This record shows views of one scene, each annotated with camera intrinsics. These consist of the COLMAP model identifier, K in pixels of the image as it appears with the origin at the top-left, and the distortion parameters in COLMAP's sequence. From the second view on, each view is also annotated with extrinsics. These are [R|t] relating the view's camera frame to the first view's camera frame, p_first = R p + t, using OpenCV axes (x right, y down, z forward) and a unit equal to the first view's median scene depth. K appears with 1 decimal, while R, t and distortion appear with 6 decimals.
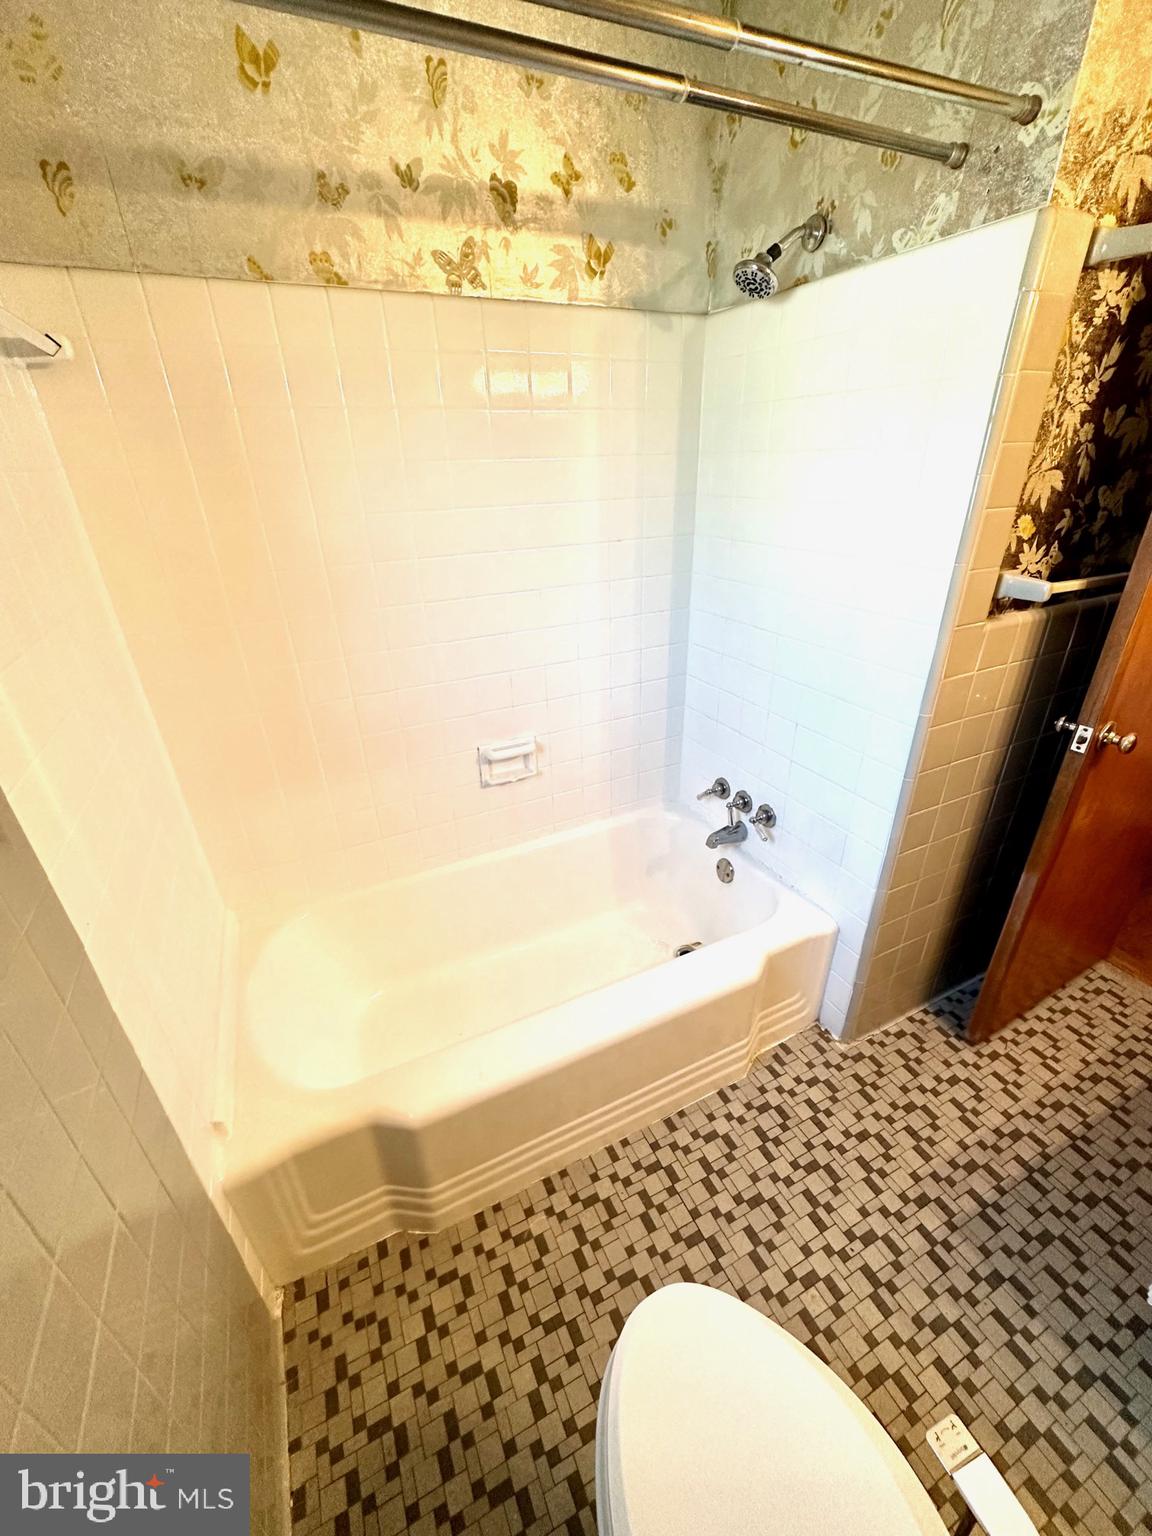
lens RADIAL K [[615.5, 0, 576.0], [0, 615.5, 768.0], [0, 0, 1]] dist [-0.003312, -0.000342]
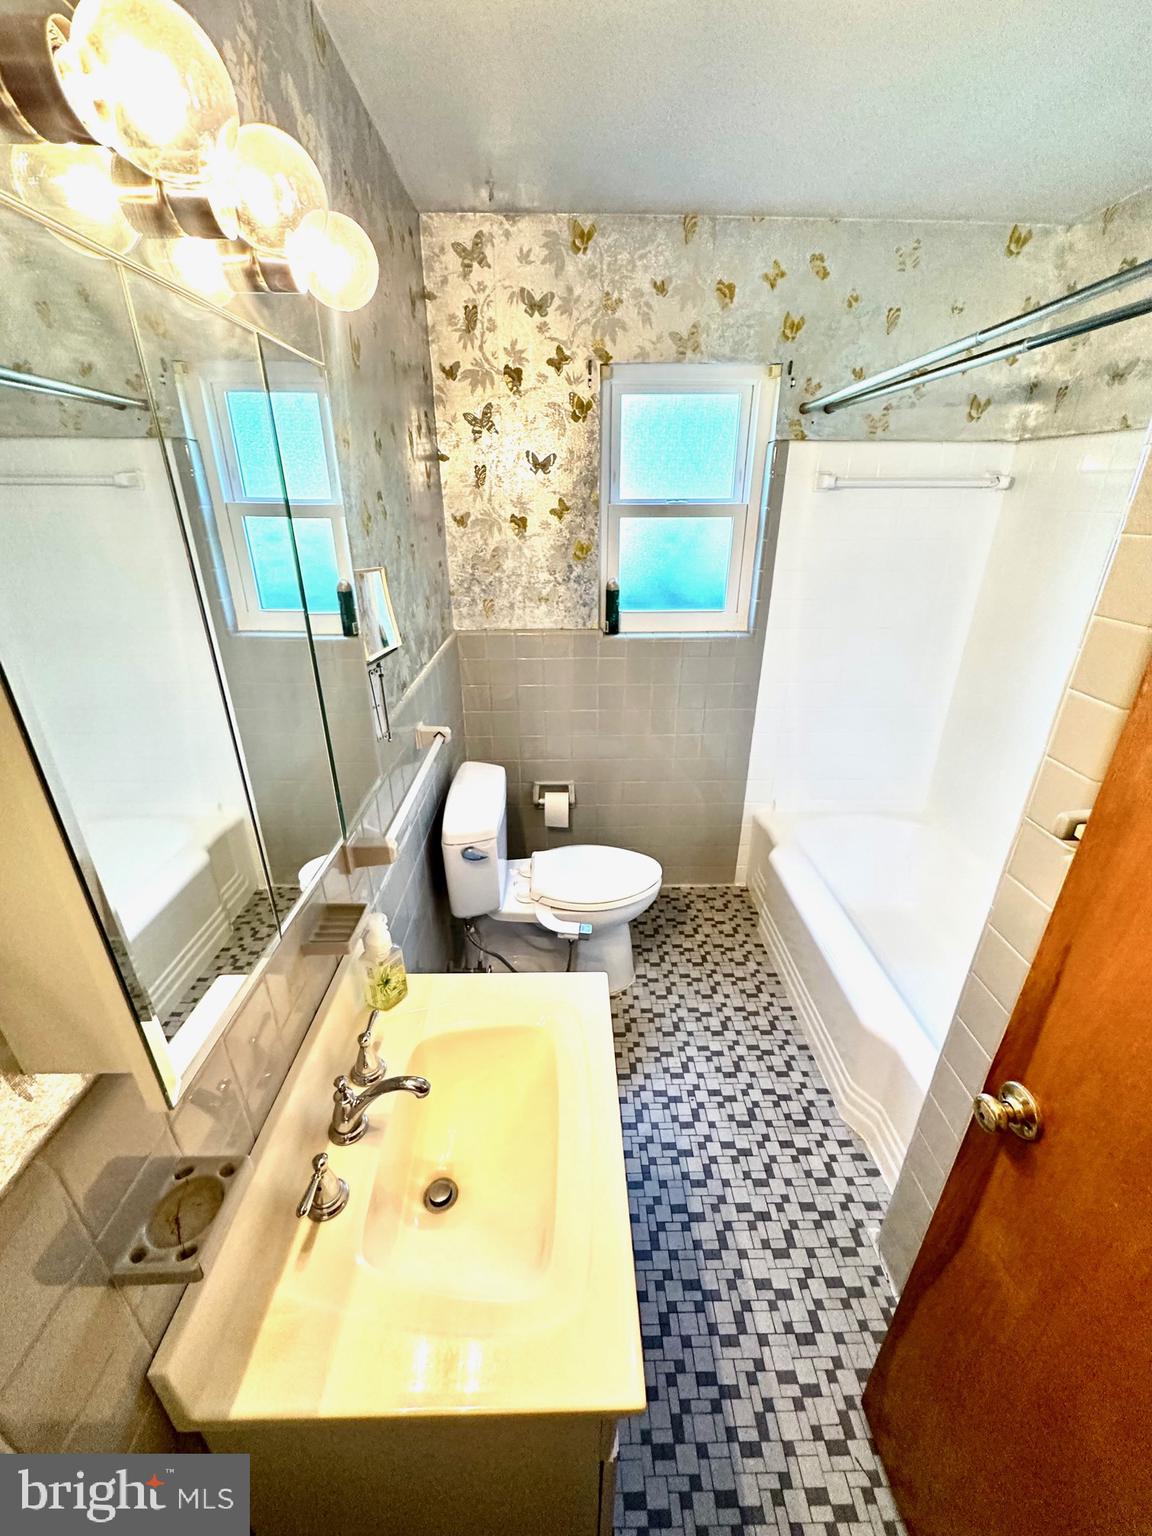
lens RADIAL K [[615.5, 0, 576.0], [0, 615.5, 768.0], [0, 0, 1]] dist [-0.003312, -0.000342]
pose [[-0.415072, 0.393950, -0.820072, 1.308417], [-0.397202, 0.732476, 0.552910, -0.424749], [0.818502, 0.555232, -0.147553, 0.511915]]
